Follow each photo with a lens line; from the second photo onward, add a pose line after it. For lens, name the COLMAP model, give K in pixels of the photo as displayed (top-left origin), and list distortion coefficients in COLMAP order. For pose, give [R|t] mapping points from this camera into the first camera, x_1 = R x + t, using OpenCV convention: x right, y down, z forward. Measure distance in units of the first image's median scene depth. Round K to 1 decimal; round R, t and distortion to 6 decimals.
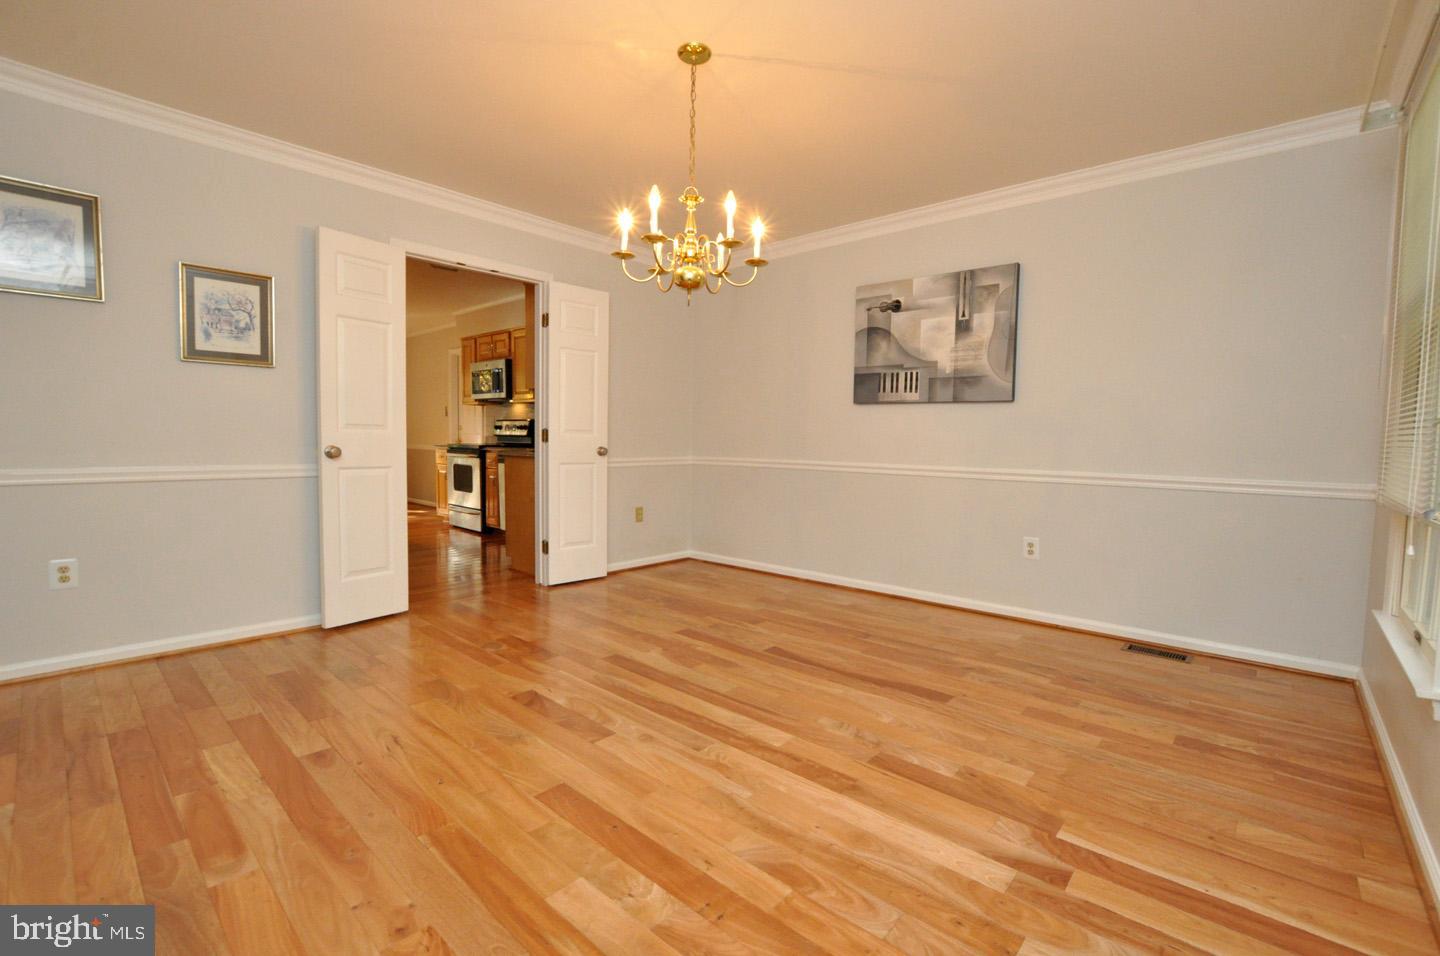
lens RADIAL K [[632.9, 0, 727.8], [0, 632.9, 482.9], [0, 0, 1]] dist [-0.030759, 0.004881]
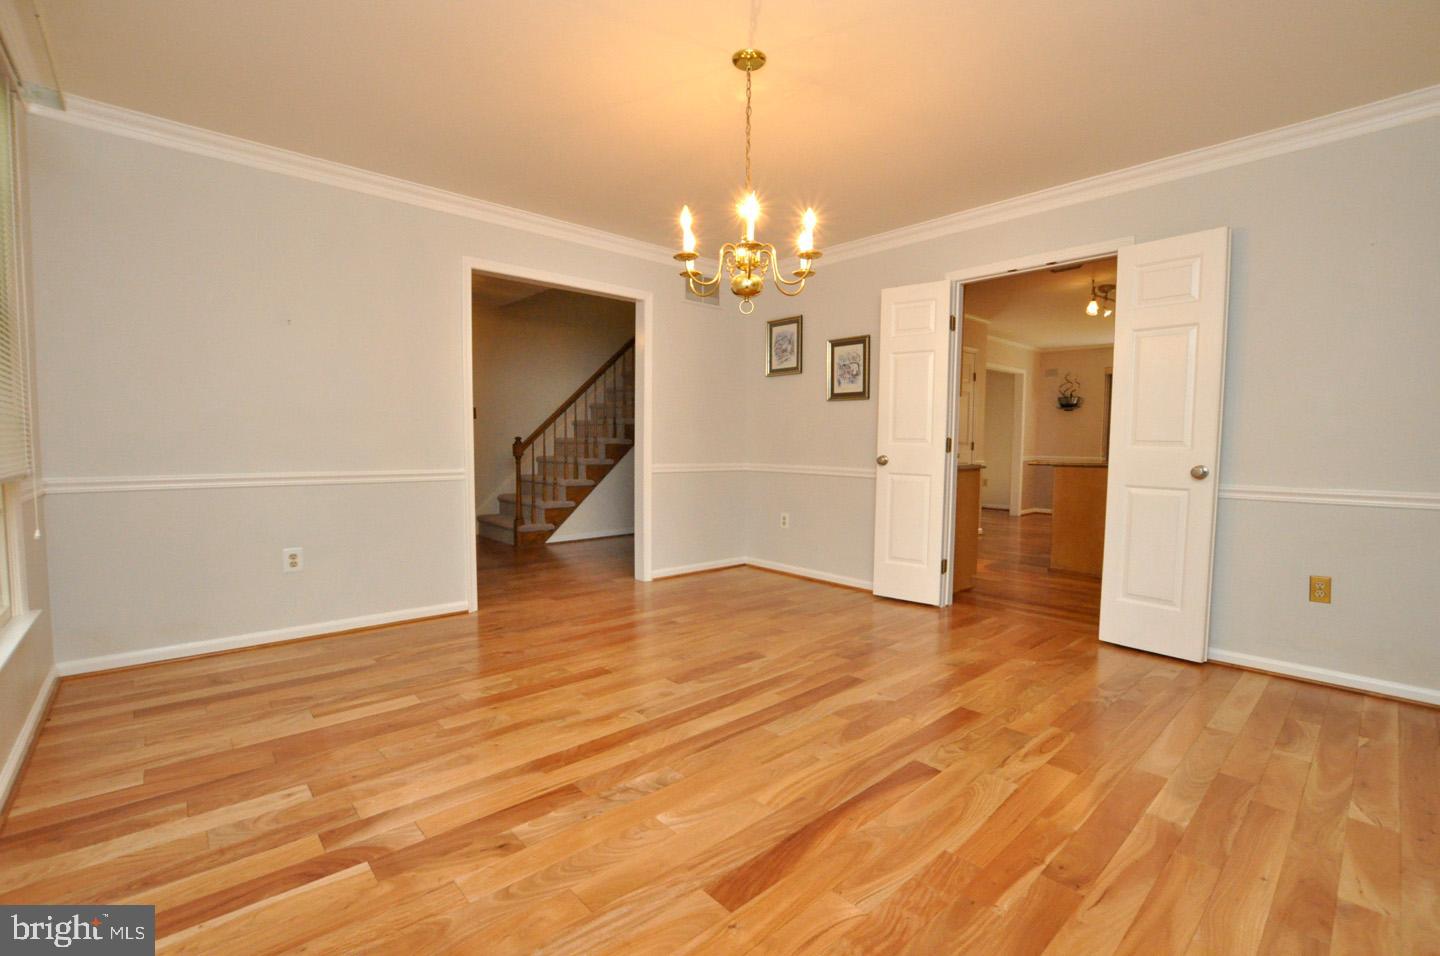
lens RADIAL K [[632.9, 0, 721.8], [0, 632.9, 480.9], [0, 0, 1]] dist [-0.030759, 0.004881]
pose [[-0.105986, 0.044267, -0.993382, 0.754756], [-0.080741, 0.995327, 0.052968, -0.052863], [0.991084, 0.085820, -0.101917, 0.865566]]
